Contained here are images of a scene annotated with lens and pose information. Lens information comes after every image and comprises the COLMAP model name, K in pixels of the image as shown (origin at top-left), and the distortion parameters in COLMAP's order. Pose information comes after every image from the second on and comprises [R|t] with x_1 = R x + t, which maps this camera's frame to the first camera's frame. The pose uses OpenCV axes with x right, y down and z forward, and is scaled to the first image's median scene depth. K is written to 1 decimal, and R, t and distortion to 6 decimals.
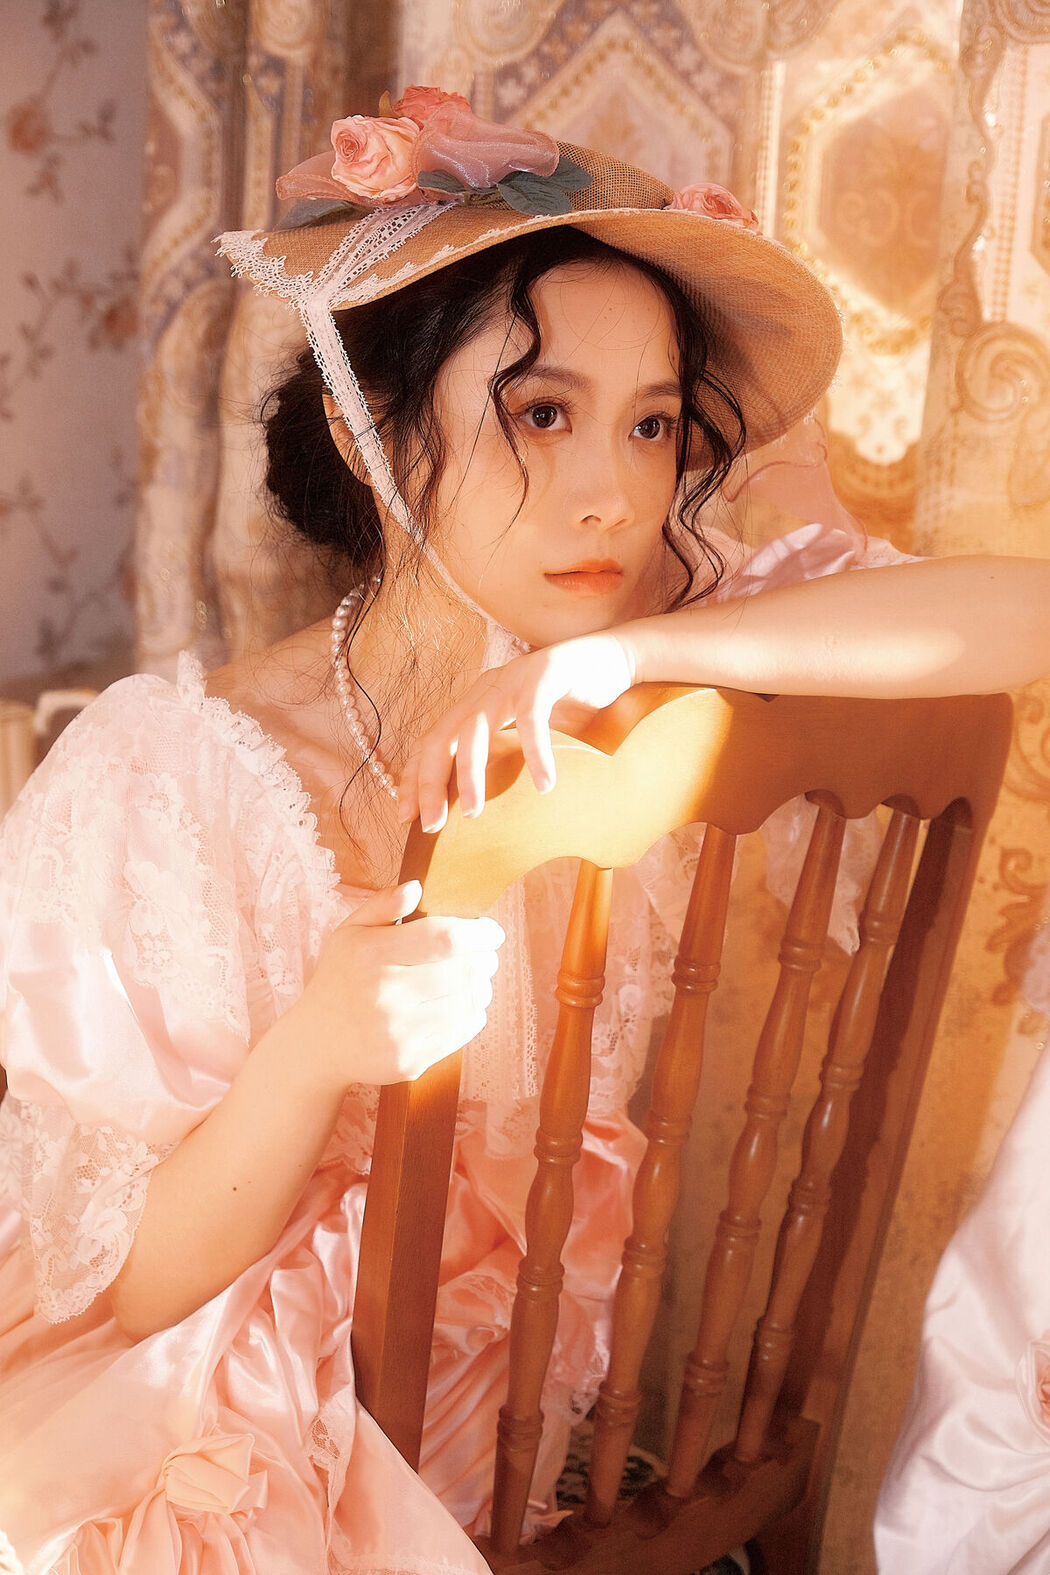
lens RADIAL K [[2841.4, 0, 523.8], [0, 2841.4, 756.7], [0, 0, 1]] dist [0.026459, 0.137770]
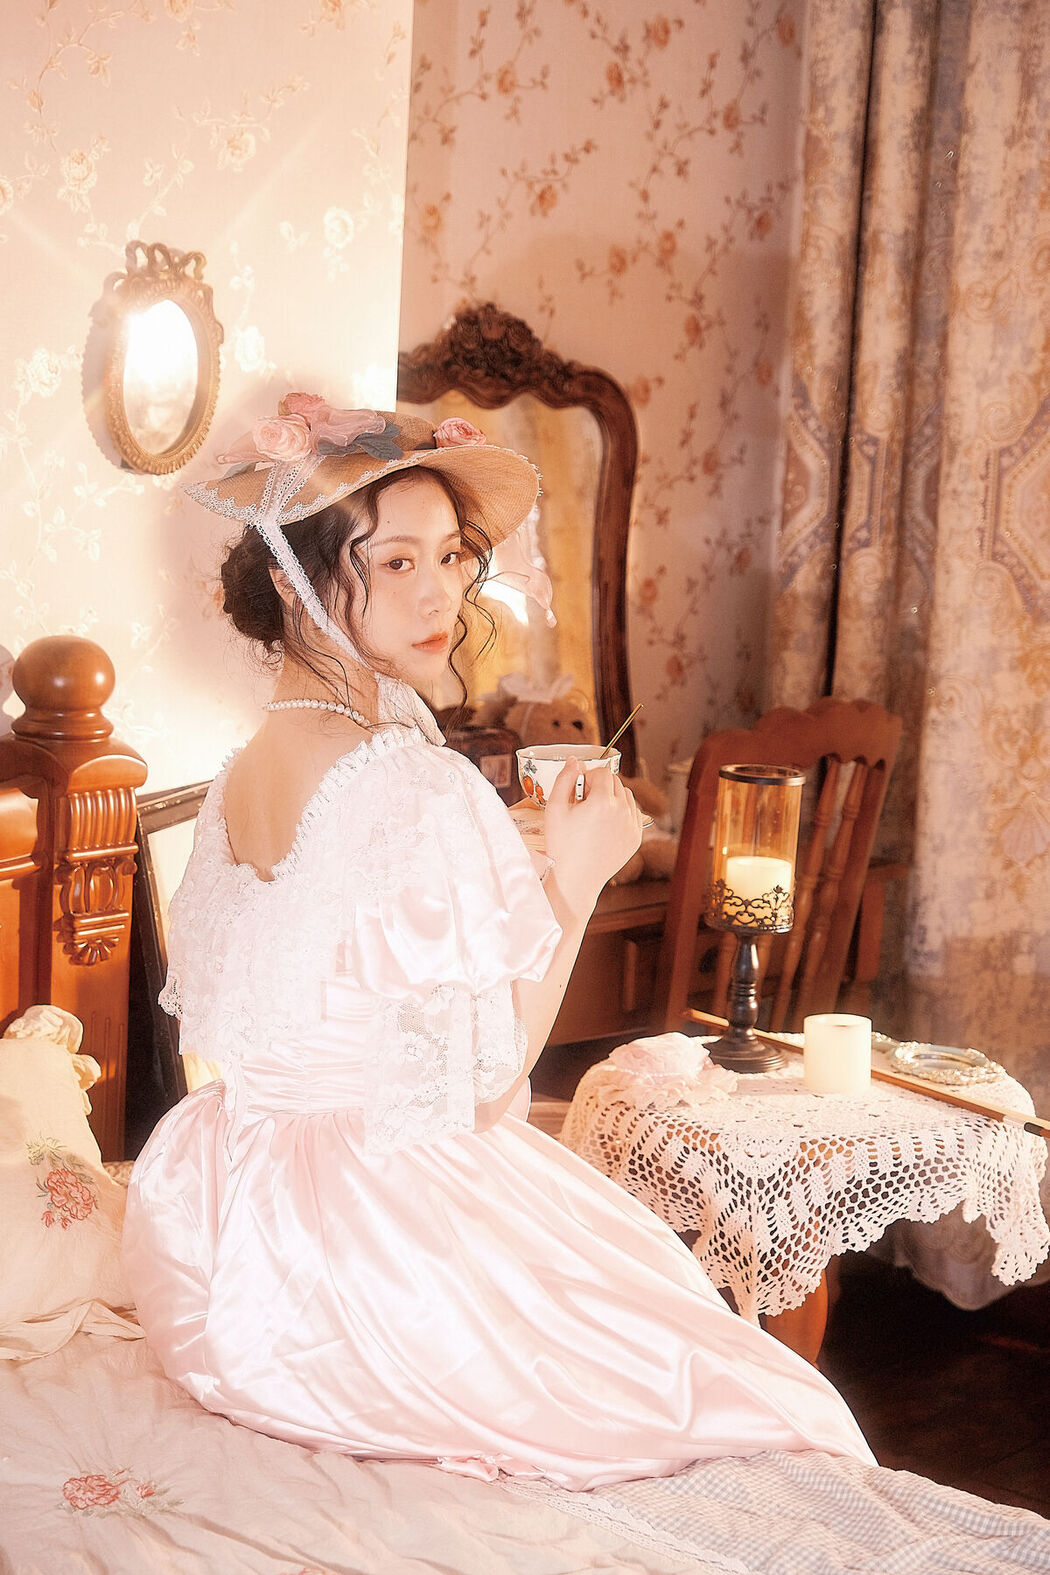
lens RADIAL K [[2921.5, 0, 525.2], [0, 2921.5, 827.2], [0, 0, 1]] dist [0.019034, 0.224093]
pose [[0.997020, -0.014349, 0.075798, -0.508877], [0.014377, 0.999897, 0.000178, 0.022670], [-0.075793, 0.000913, 0.997123, -1.052227]]
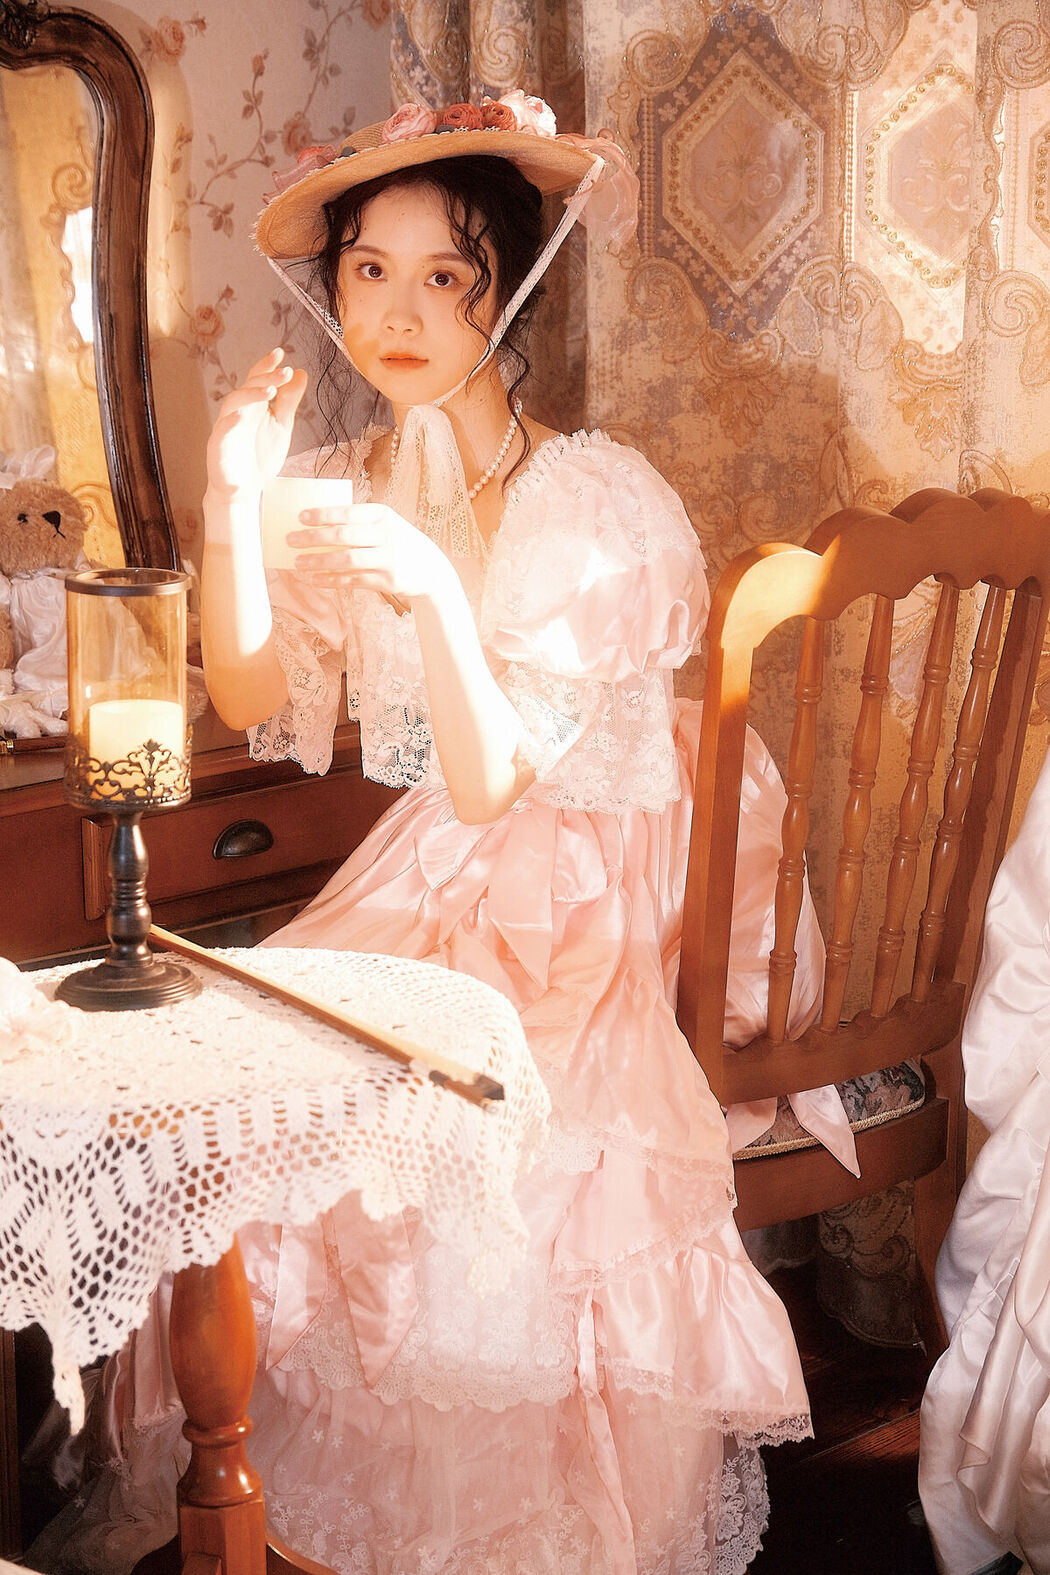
lens RADIAL K [[3731.5, 0, 438.7], [0, 3731.5, 787.5], [0, 0, 1]] dist [-0.082664, 1.324145]
pose [[0.998097, -0.052224, -0.032782, -0.074820], [0.053392, 0.997932, 0.035805, 0.030228], [0.030845, -0.037487, 0.998821, -0.871813]]
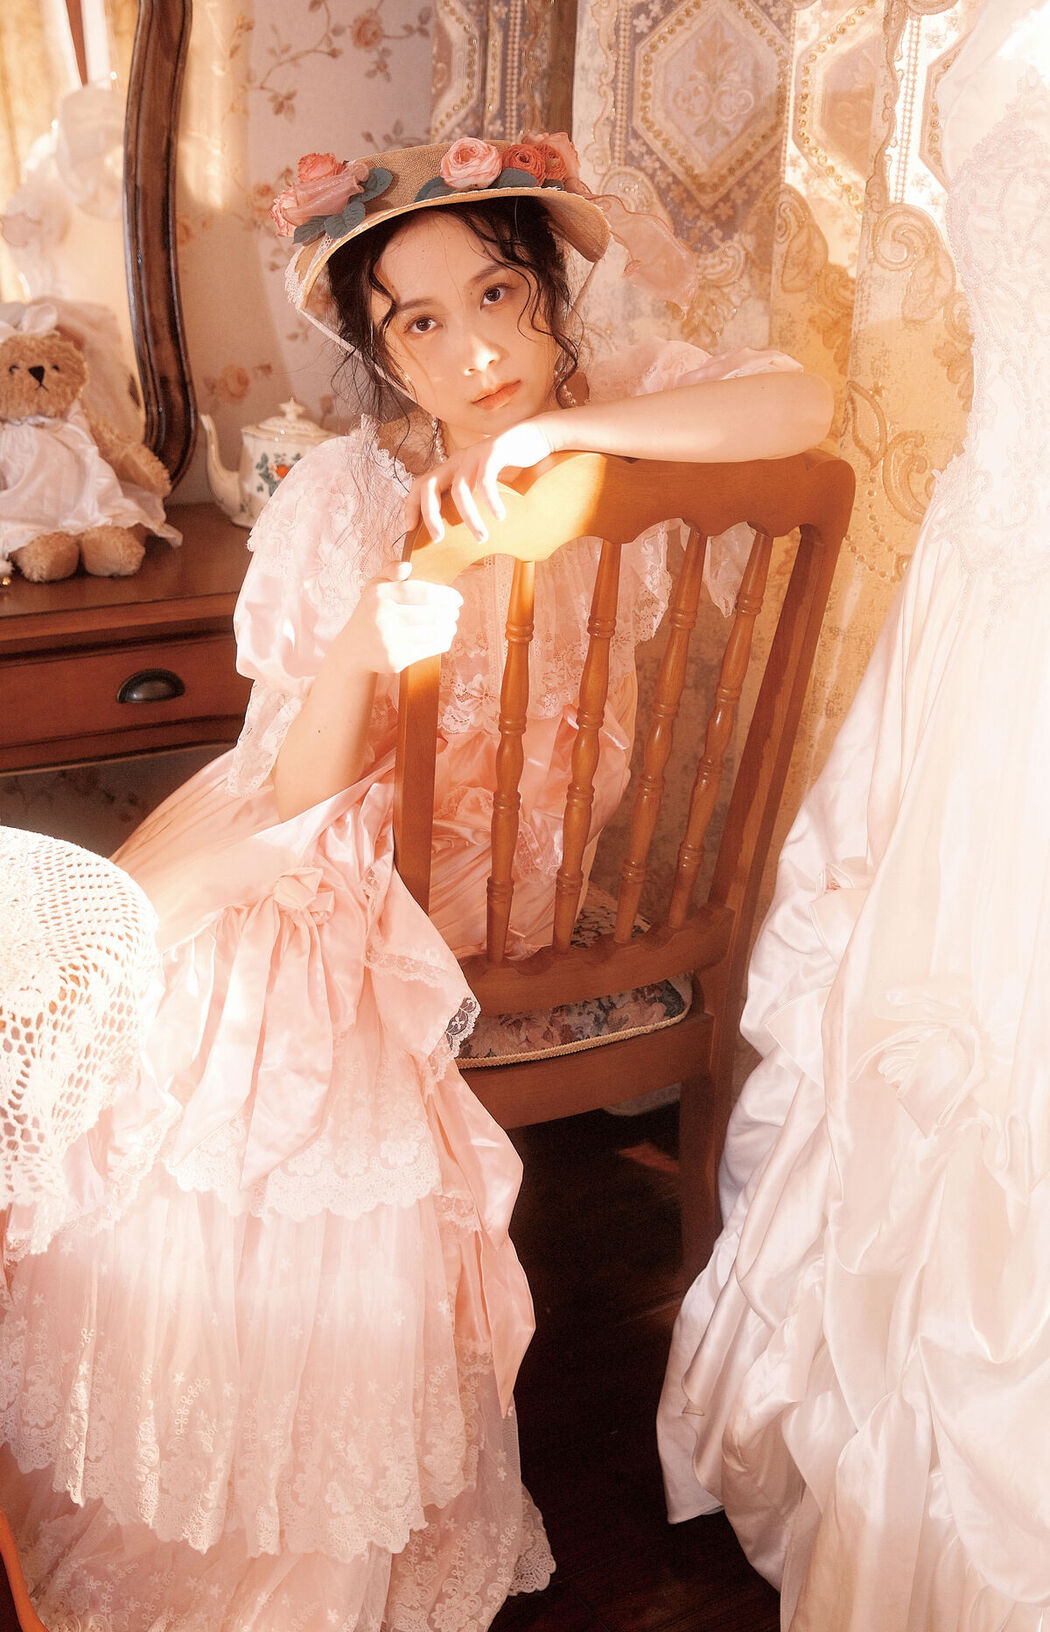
lens RADIAL K [[2431.6, 0, 525.0], [0, 2431.6, 816.0], [0, 0, 1]] dist [-0.050349, 0.143227]
pose [[0.971017, 0.068498, -0.228985, 0.251417], [-0.030611, 0.985805, 0.165083, -0.034036], [0.237043, -0.153289, 0.959330, -0.278663]]
